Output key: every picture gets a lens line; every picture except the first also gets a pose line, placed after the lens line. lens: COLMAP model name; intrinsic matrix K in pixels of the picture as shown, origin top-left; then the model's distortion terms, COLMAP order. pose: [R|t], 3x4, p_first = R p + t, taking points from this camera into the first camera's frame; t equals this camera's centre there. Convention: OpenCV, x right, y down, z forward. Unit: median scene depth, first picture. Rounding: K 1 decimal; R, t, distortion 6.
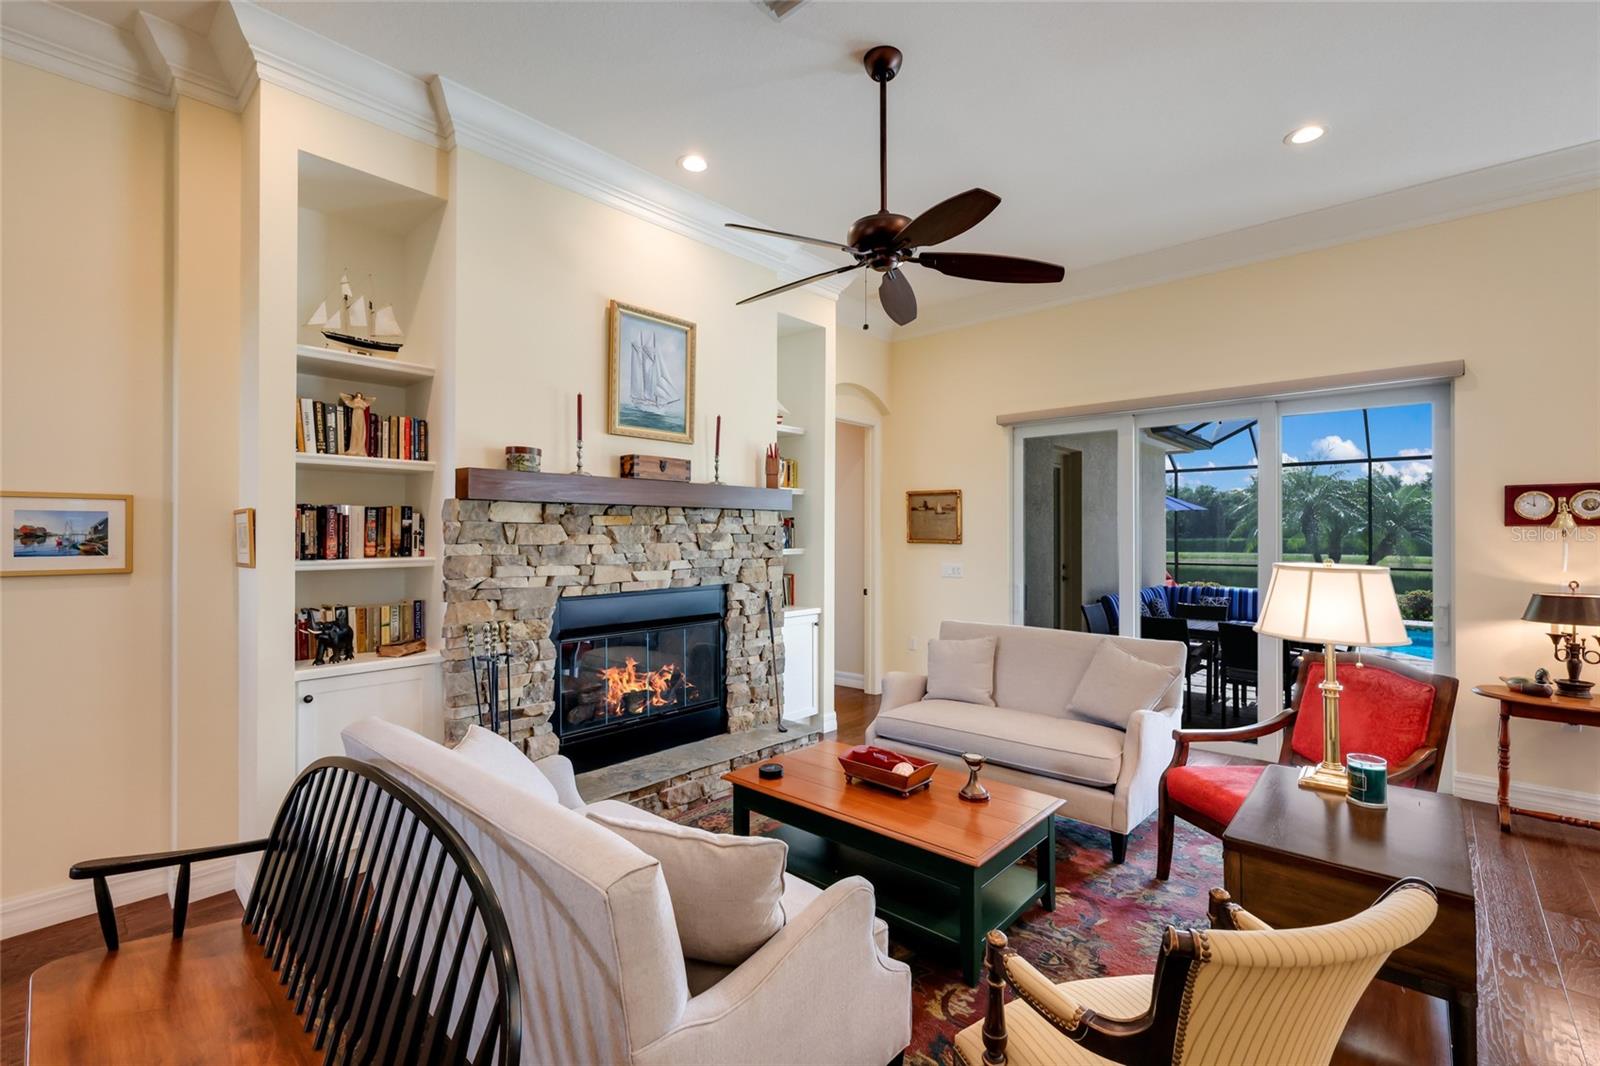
lens RADIAL K [[699.4, 0, 803.1], [0, 699.4, 526.9], [0, 0, 1]] dist [0.004316, -0.000356]
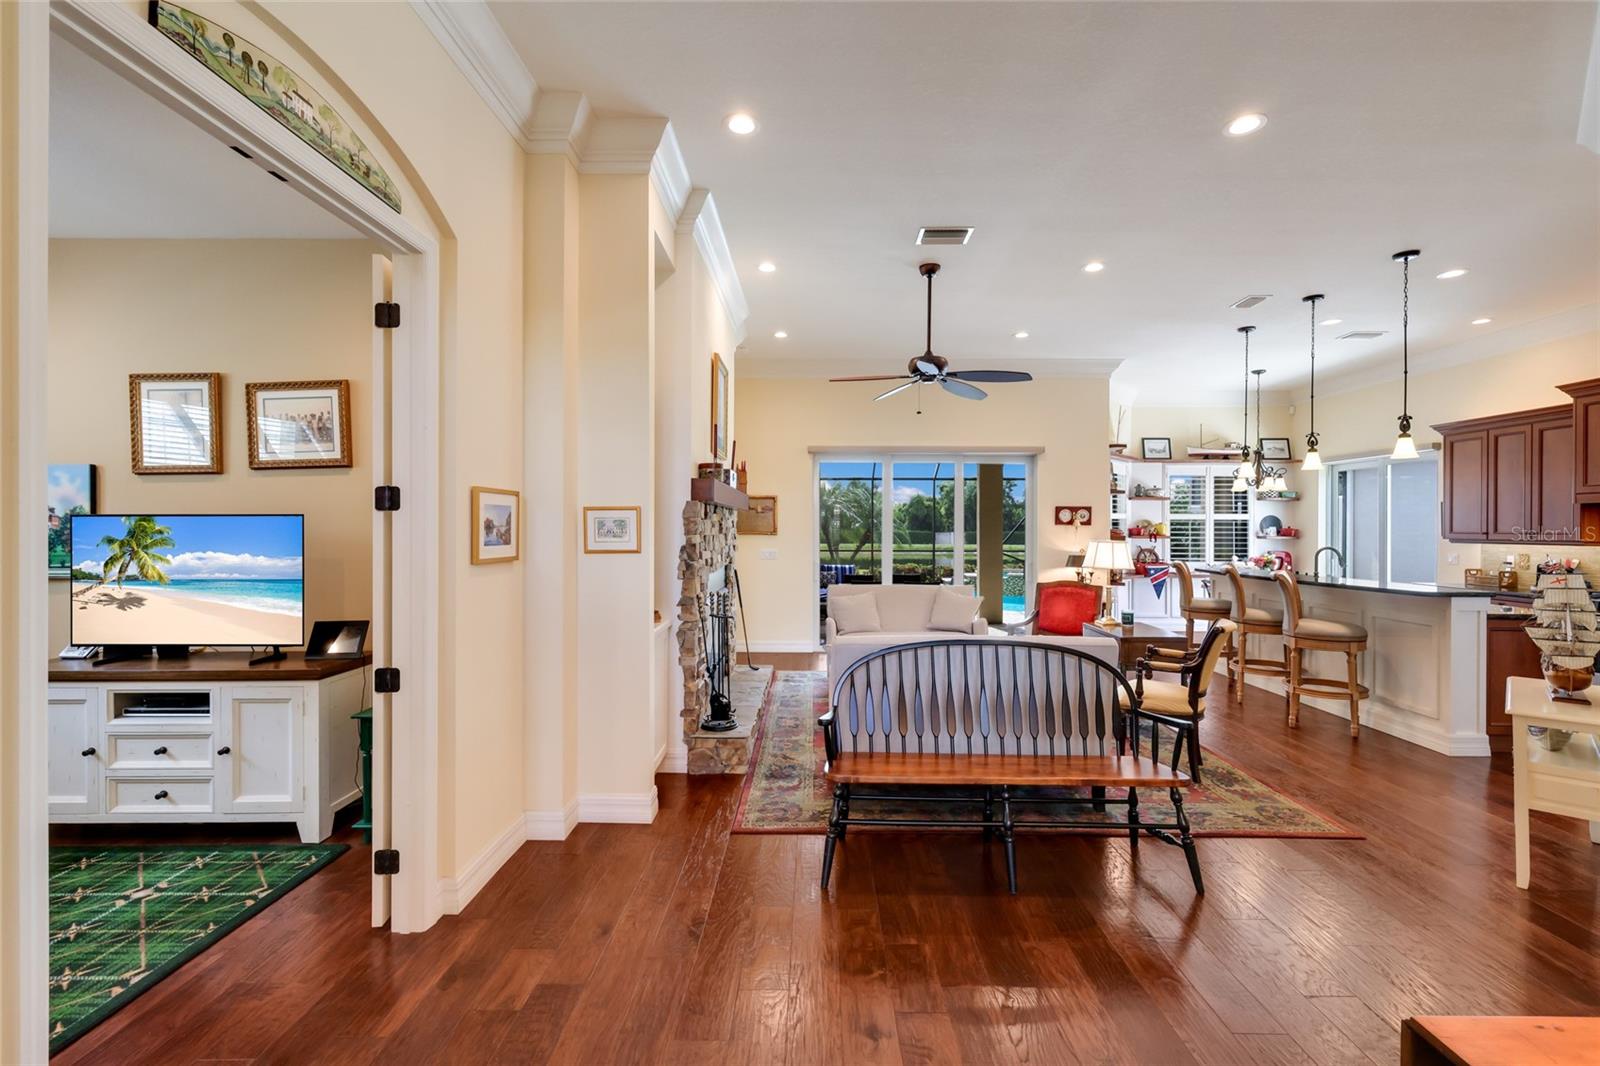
lens RADIAL K [[699.4, 0, 803.1], [0, 699.4, 526.9], [0, 0, 1]] dist [0.004316, -0.000356]
pose [[0.752291, 0.001555, 0.658829, -1.018117], [-0.009072, 0.999927, 0.007999, -0.005119], [-0.658769, -0.011994, 0.752250, -0.115674]]
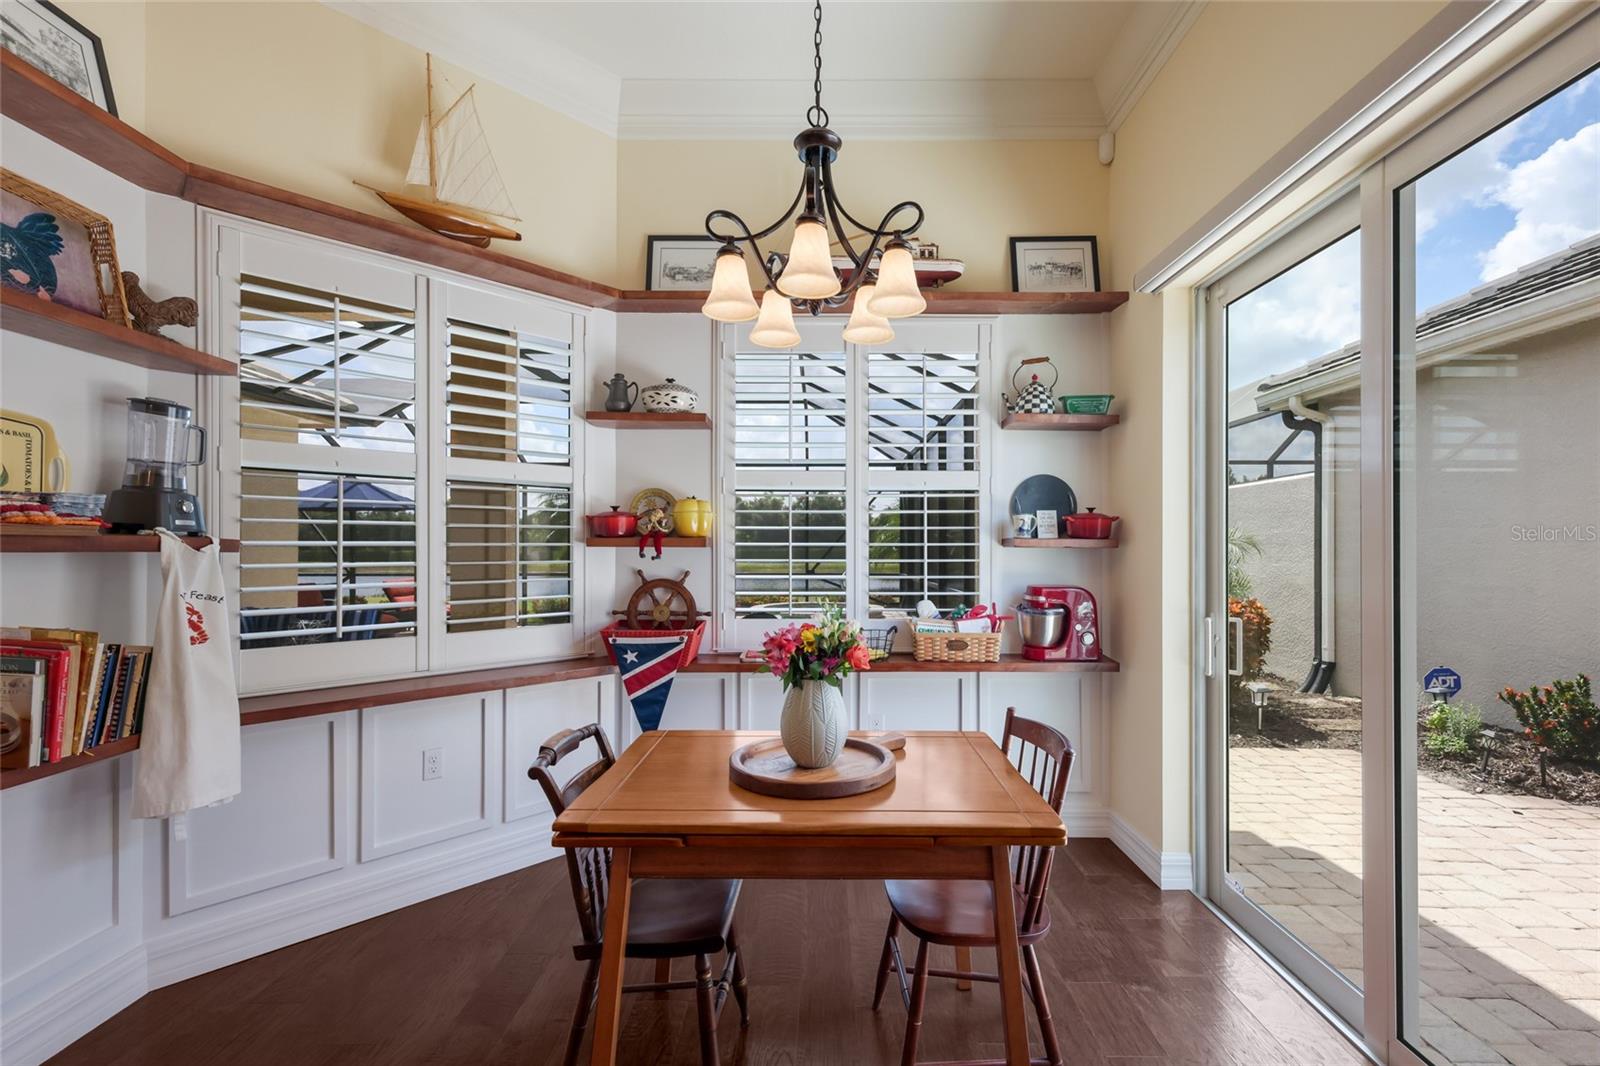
lens RADIAL K [[708.6, 0, 823.6], [0, 708.6, 544.7], [0, 0, 1]] dist [0.005243, 0.000269]
pose [[0.741753, -0.000366, 0.670673, 1.276130], [-0.005985, 0.999956, 0.007164, 0.037529], [-0.670646, -0.009328, 0.741719, 0.248301]]
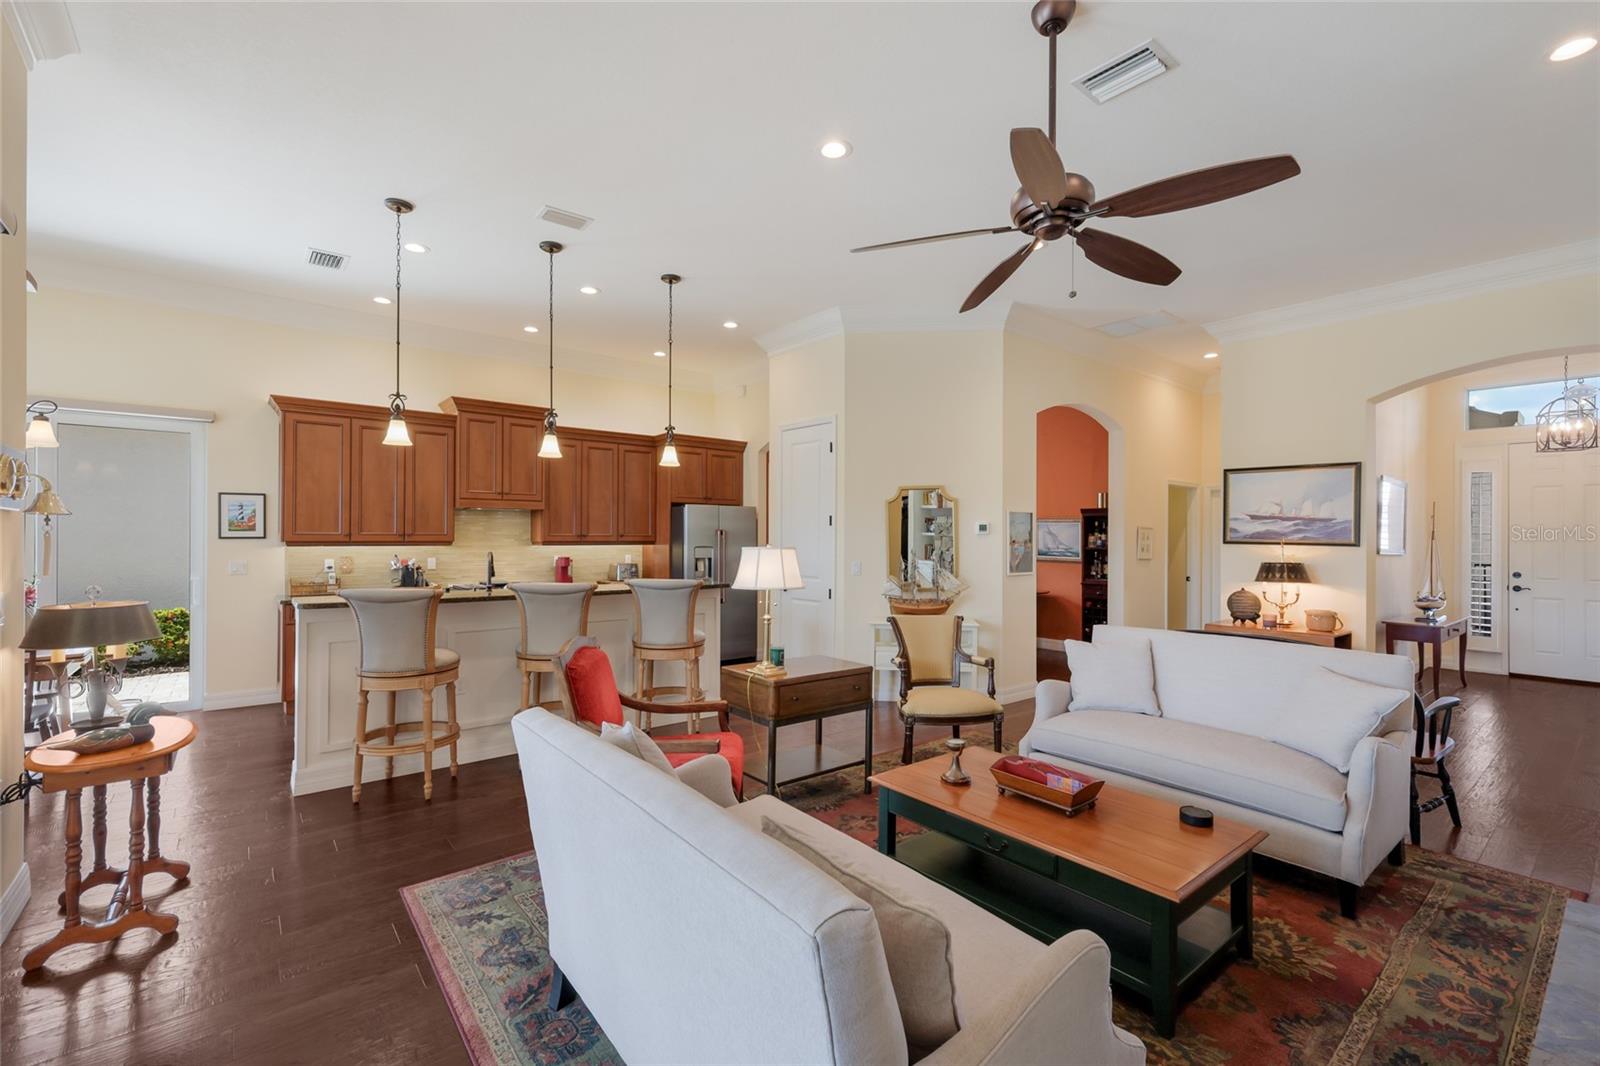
lens RADIAL K [[697.6, 0, 795.7], [0, 697.6, 555.4], [0, 0, 1]] dist [0.005078, 0.000537]
pose [[-0.985345, -0.007866, 0.170394, 0.203651], [-0.005197, 0.999857, 0.016102, 0.026291], [-0.170496, 0.014981, -0.985244, 1.491532]]
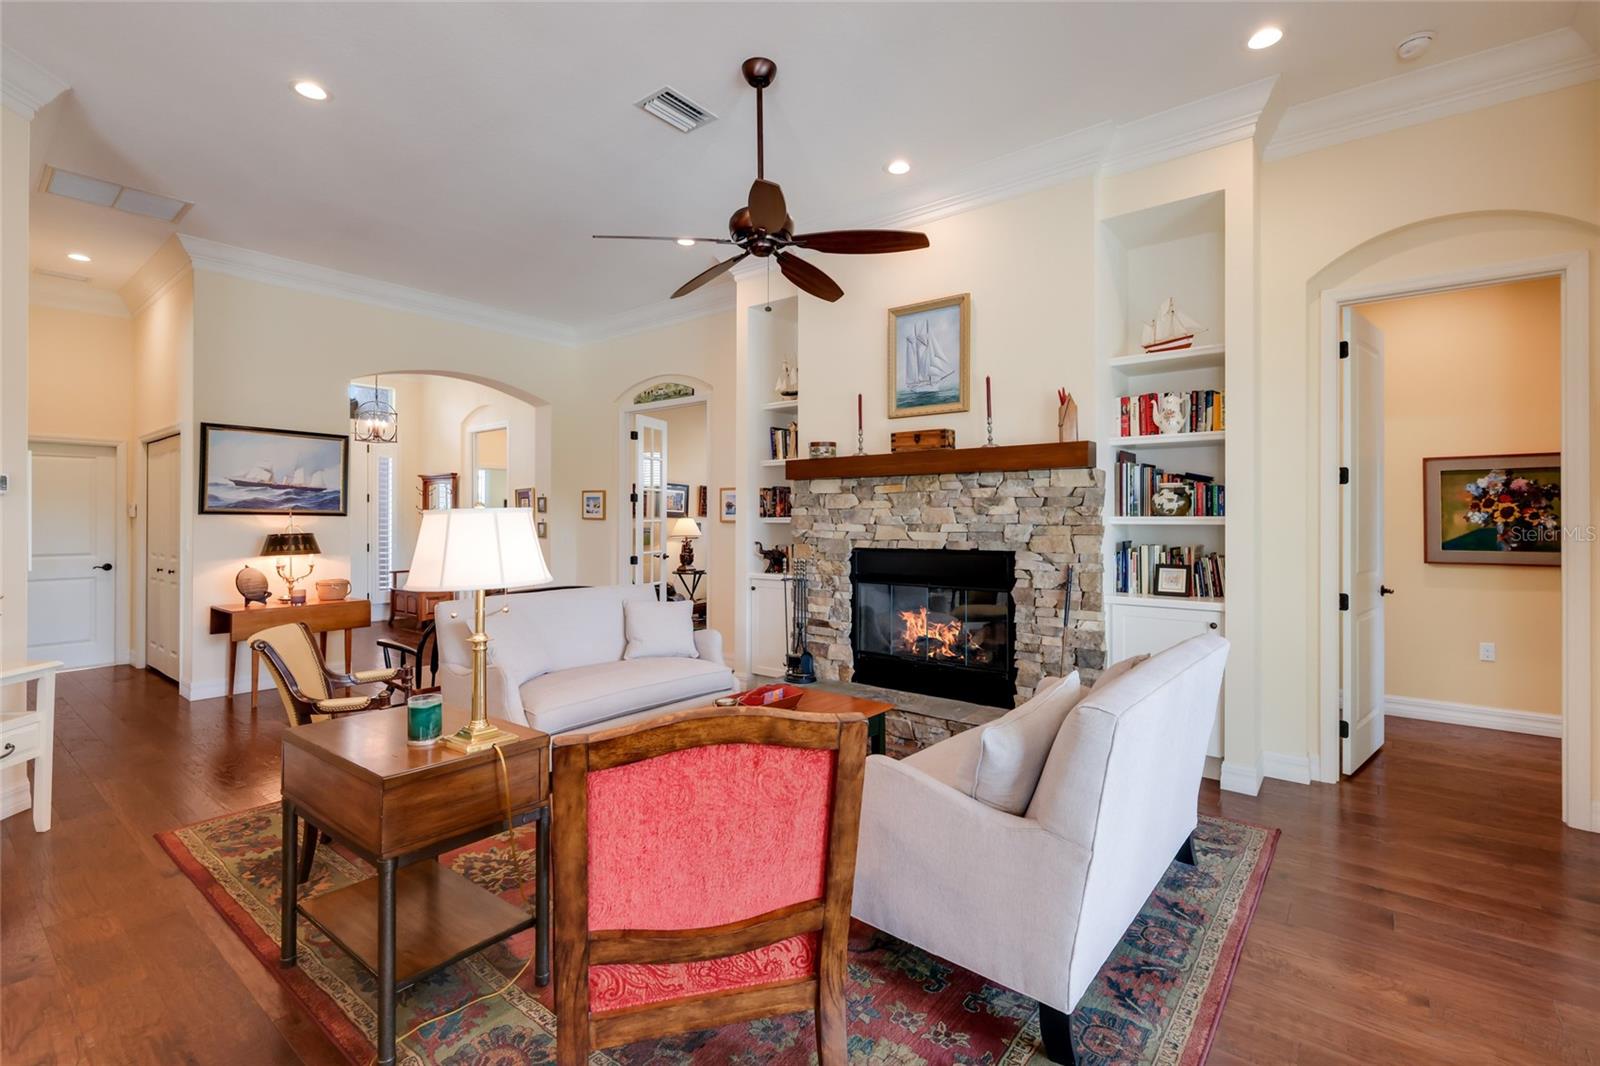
lens RADIAL K [[728.4, 0, 804.4], [0, 728.4, 515.4], [0, 0, 1]] dist [-0.001228, -0.000144]
pose [[0.057049, -0.004761, -0.998360, 0.973985], [0.009206, 0.999949, -0.004242, 0.040396], [0.998329, -0.008948, 0.057090, 0.761595]]
